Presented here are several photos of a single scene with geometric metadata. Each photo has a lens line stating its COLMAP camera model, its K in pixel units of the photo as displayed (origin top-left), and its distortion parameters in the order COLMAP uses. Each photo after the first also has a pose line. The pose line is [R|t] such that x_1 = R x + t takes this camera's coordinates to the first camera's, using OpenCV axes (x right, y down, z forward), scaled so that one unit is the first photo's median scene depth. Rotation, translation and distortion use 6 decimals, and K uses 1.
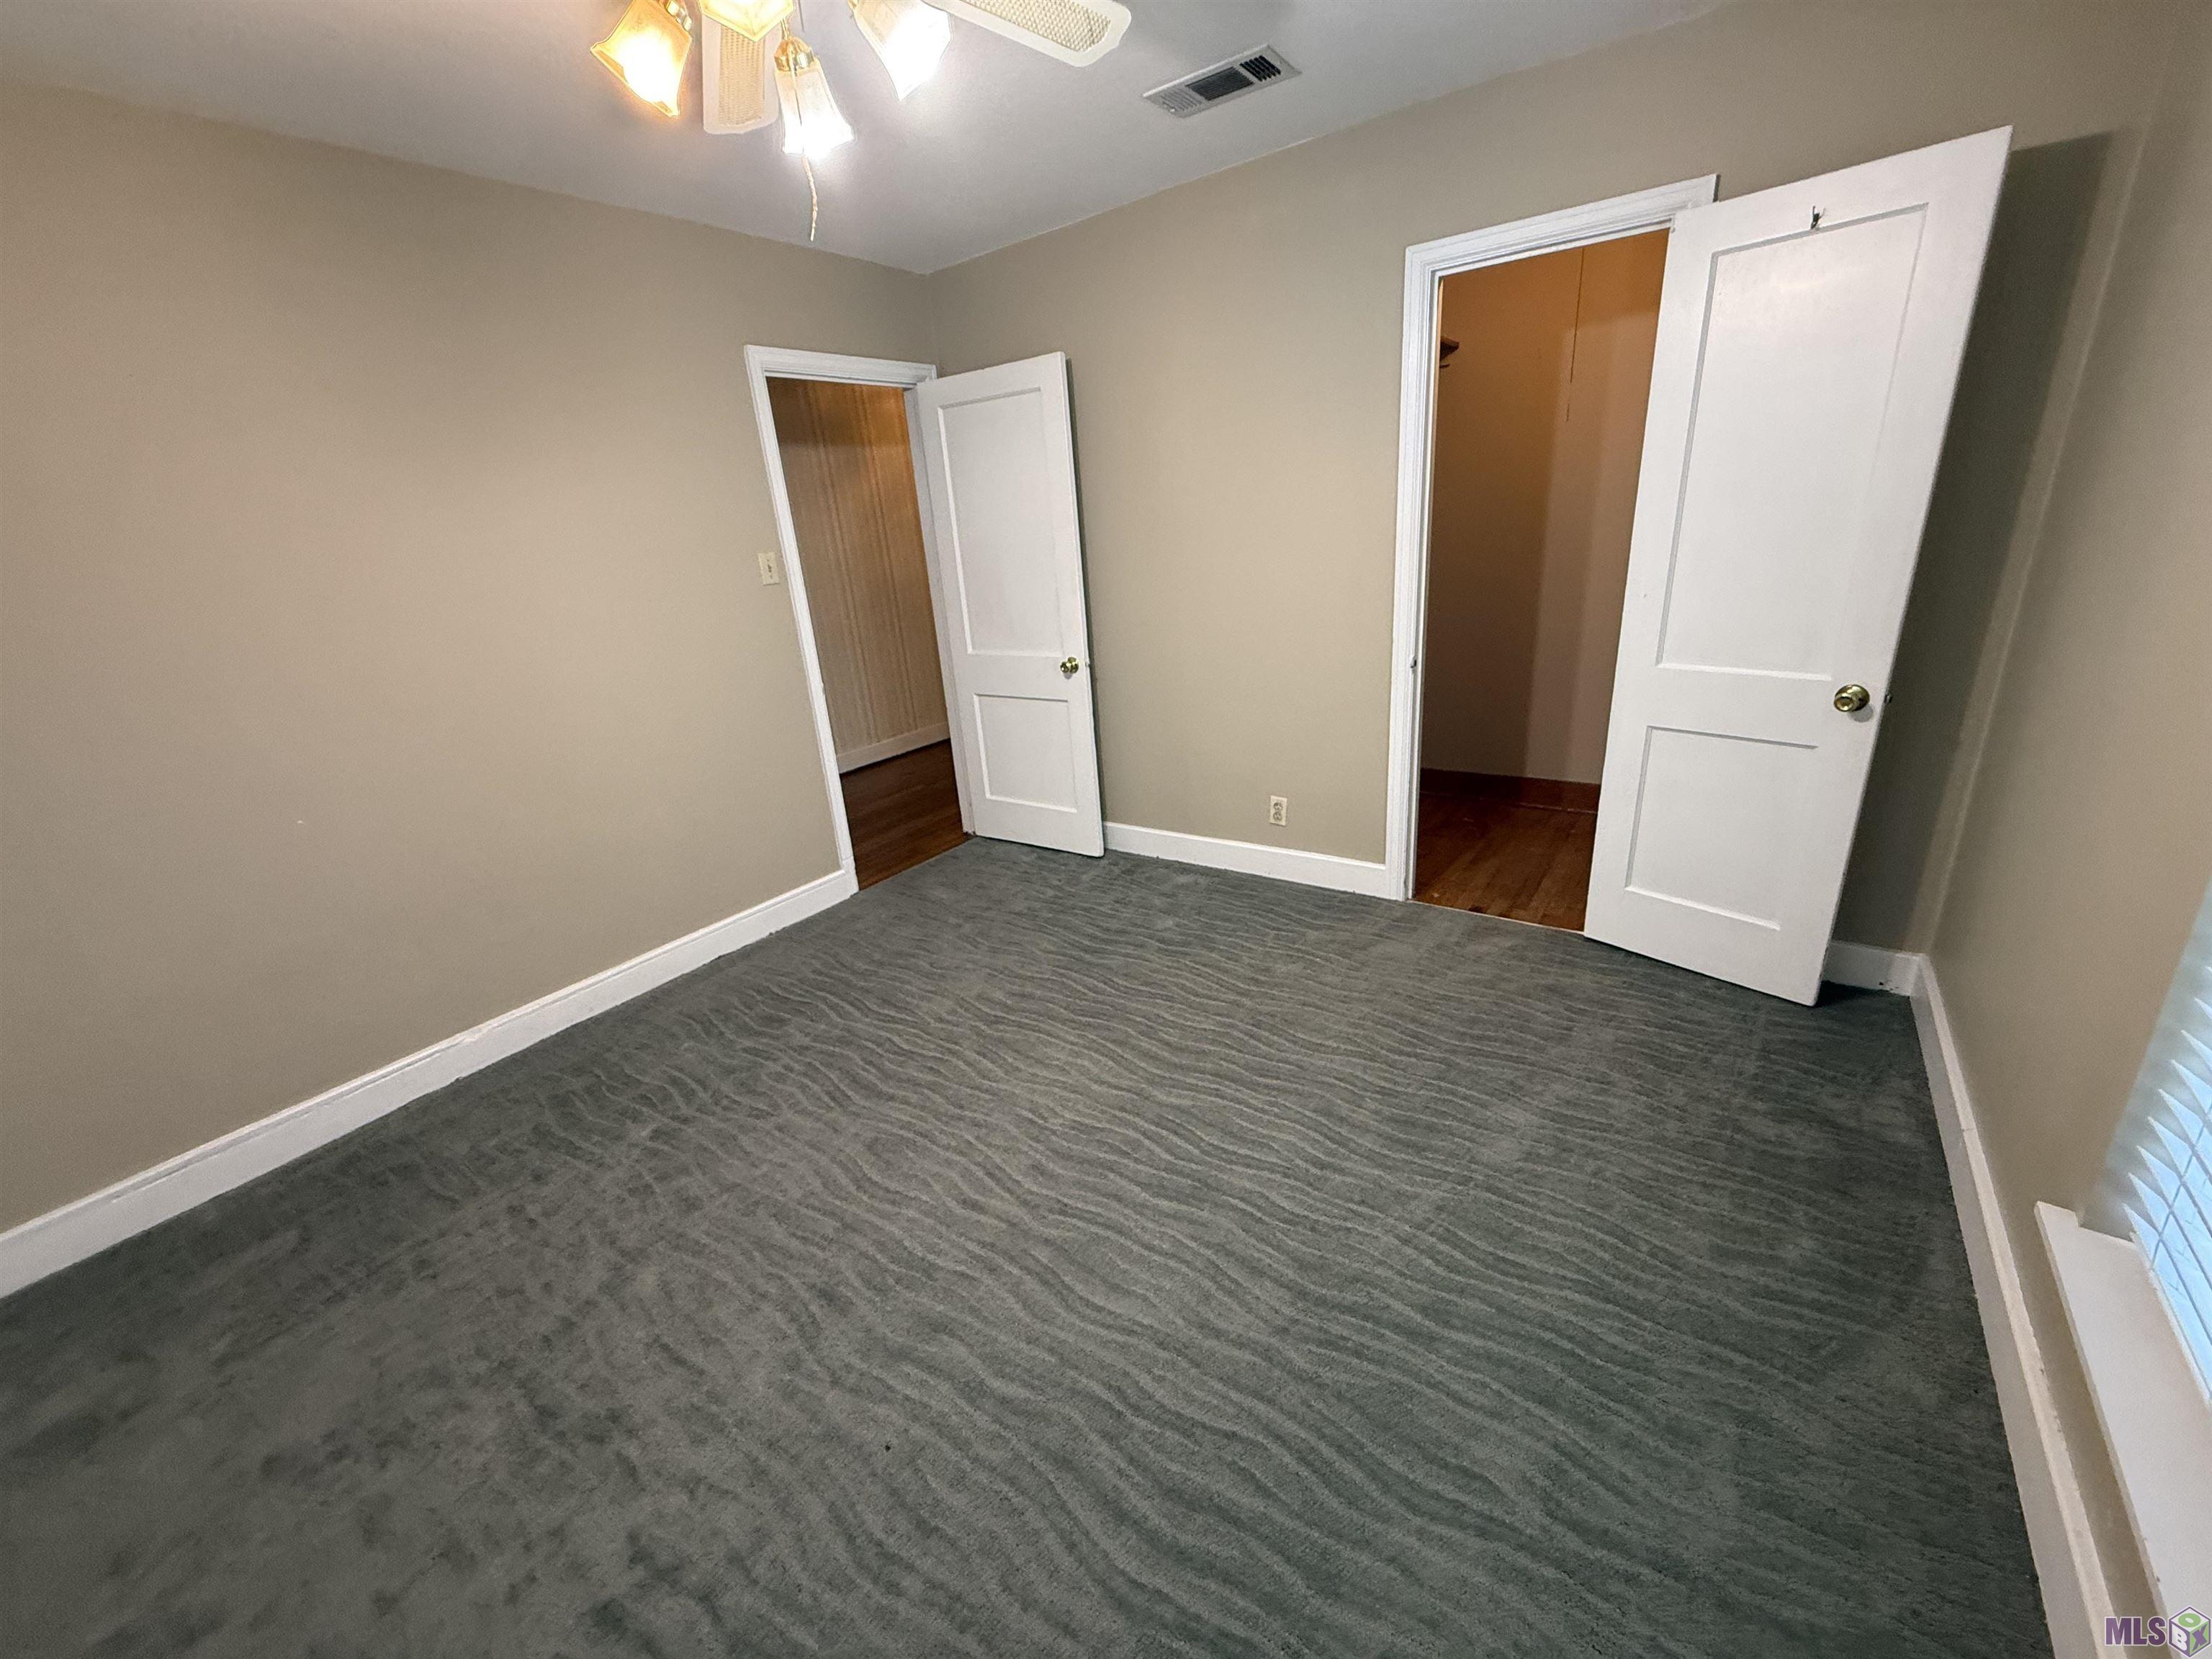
lens RADIAL K [[866.4, 0, 1106.0], [0, 866.4, 829.5], [0, 0, 1]] dist [-0.001497, -0.000245]
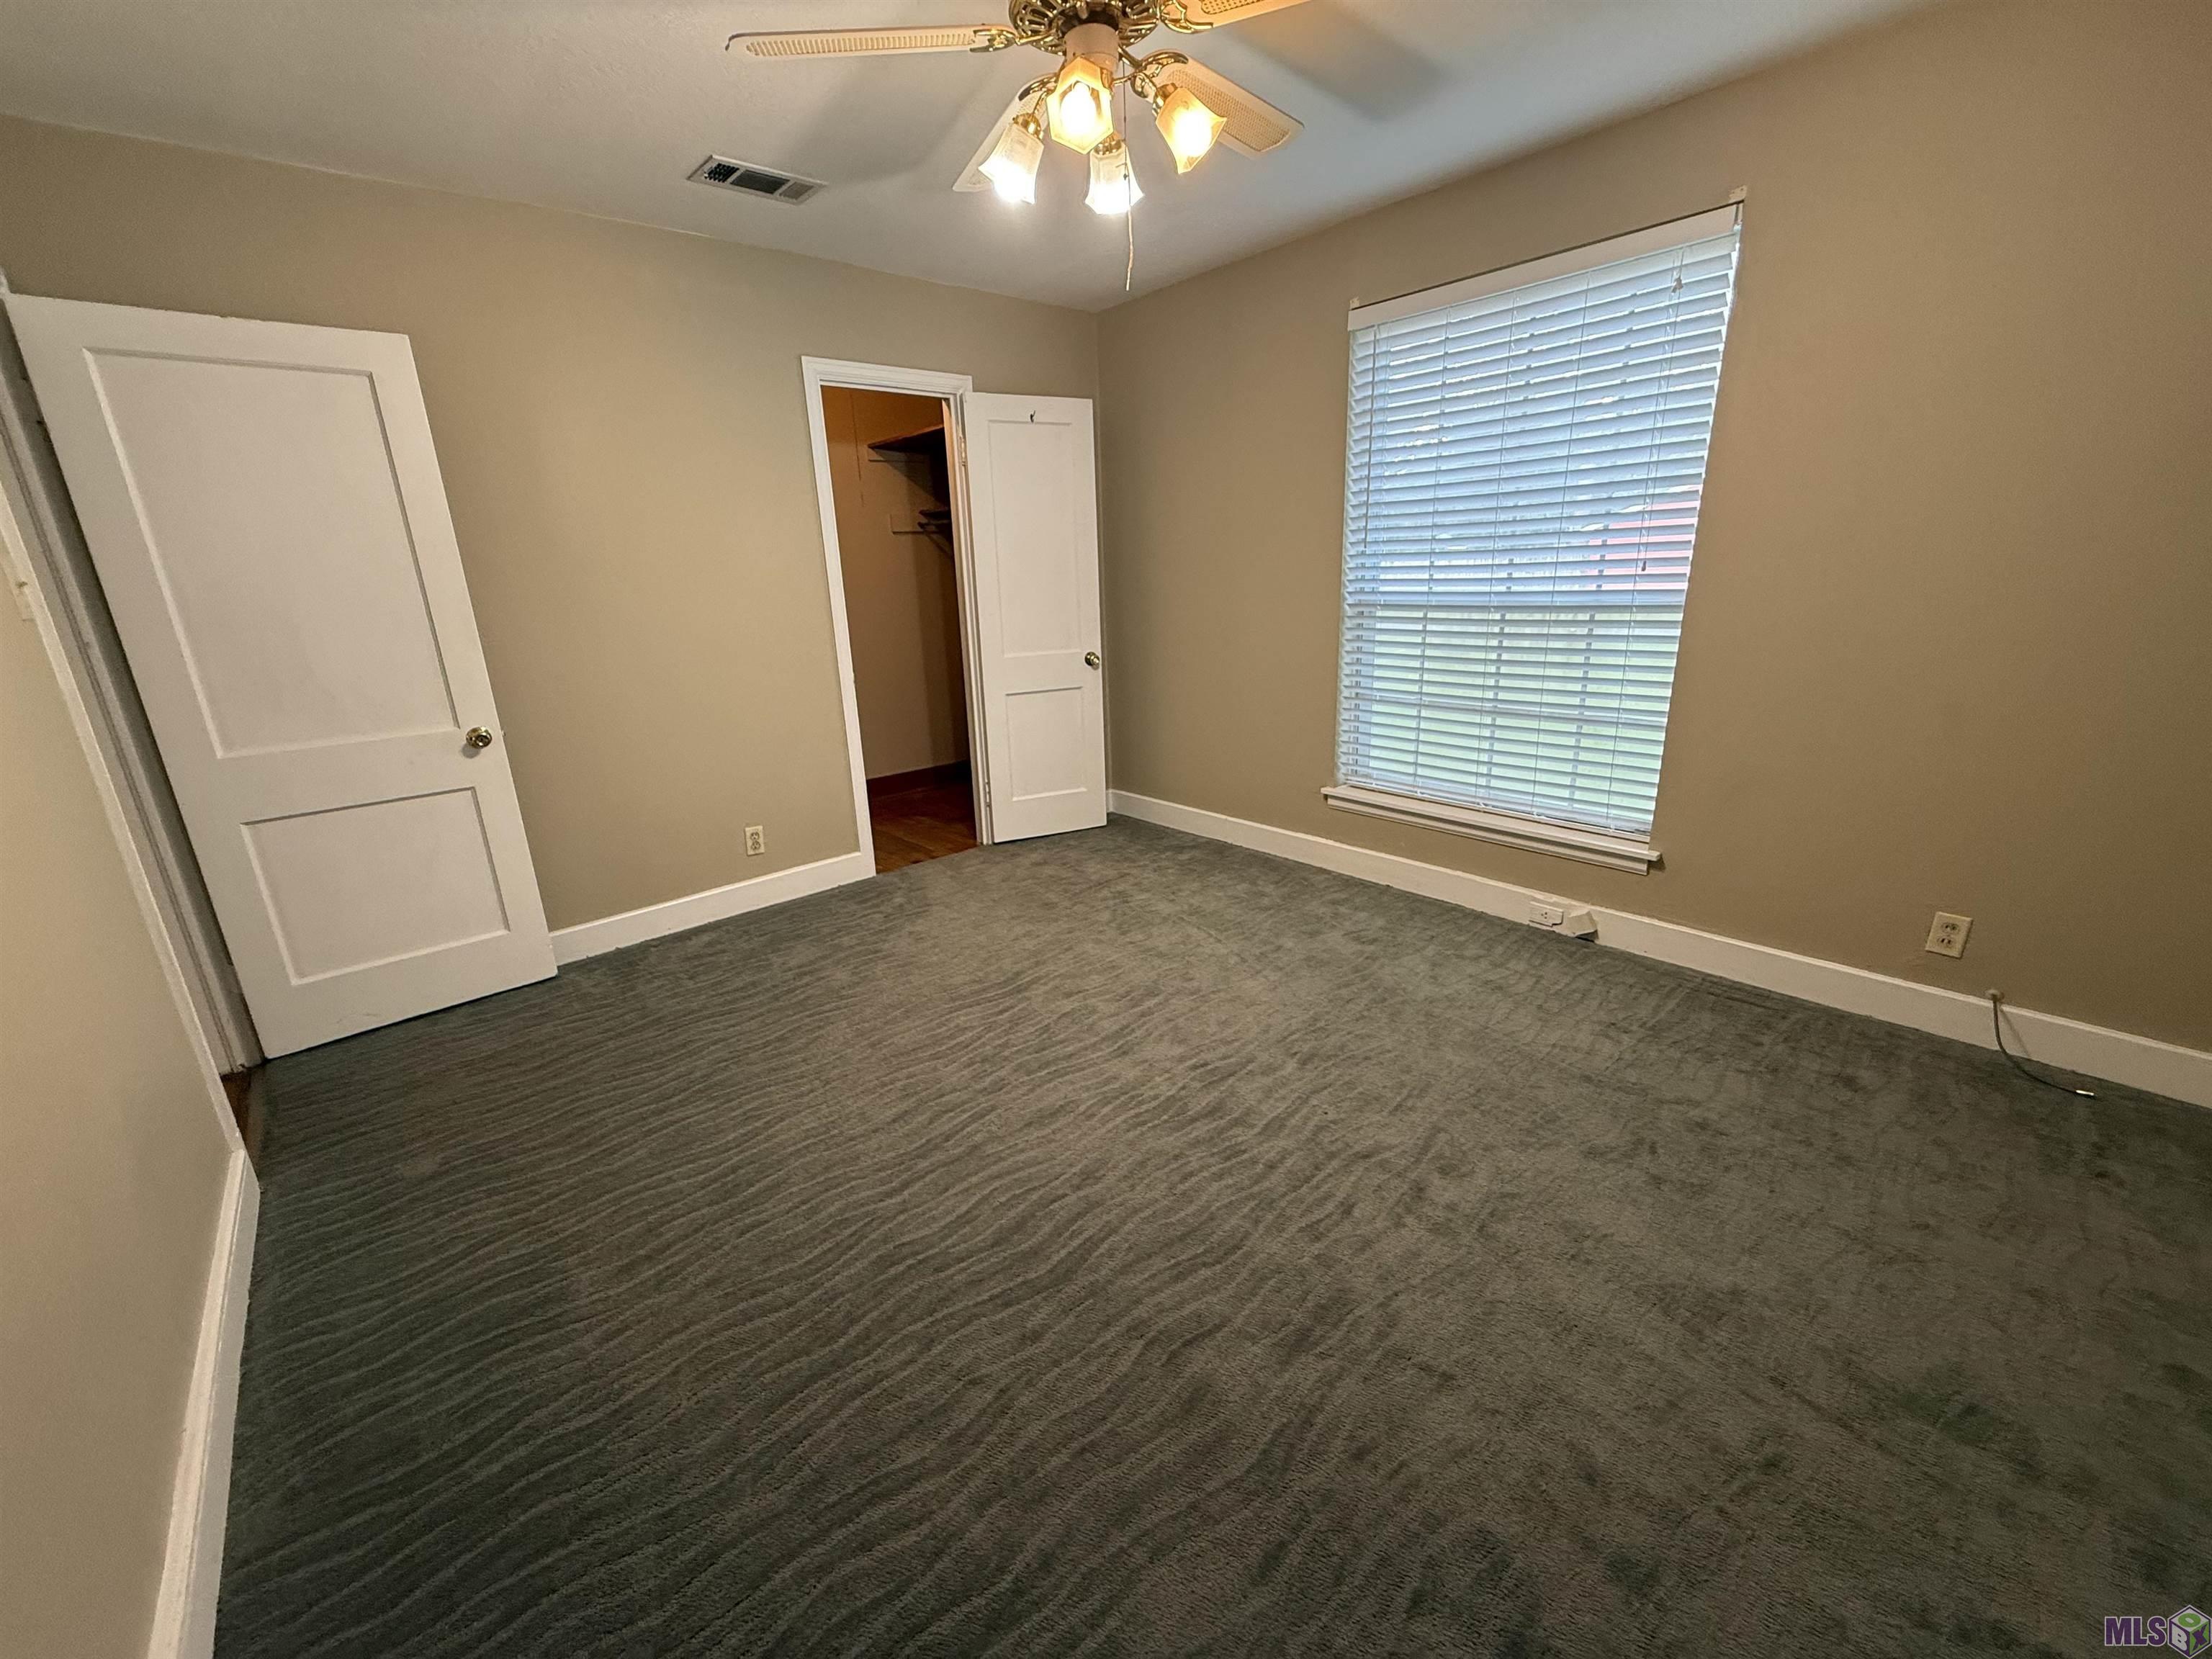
lens RADIAL K [[886.3, 0, 1101.2], [0, 886.3, 817.3], [0, 0, 1]] dist [0.000031, -0.000136]
pose [[0.233398, -0.211706, 0.949055, -0.839147], [0.342158, 0.931473, 0.123638, -0.043210], [-0.910194, 0.295870, 0.289840, 0.377179]]
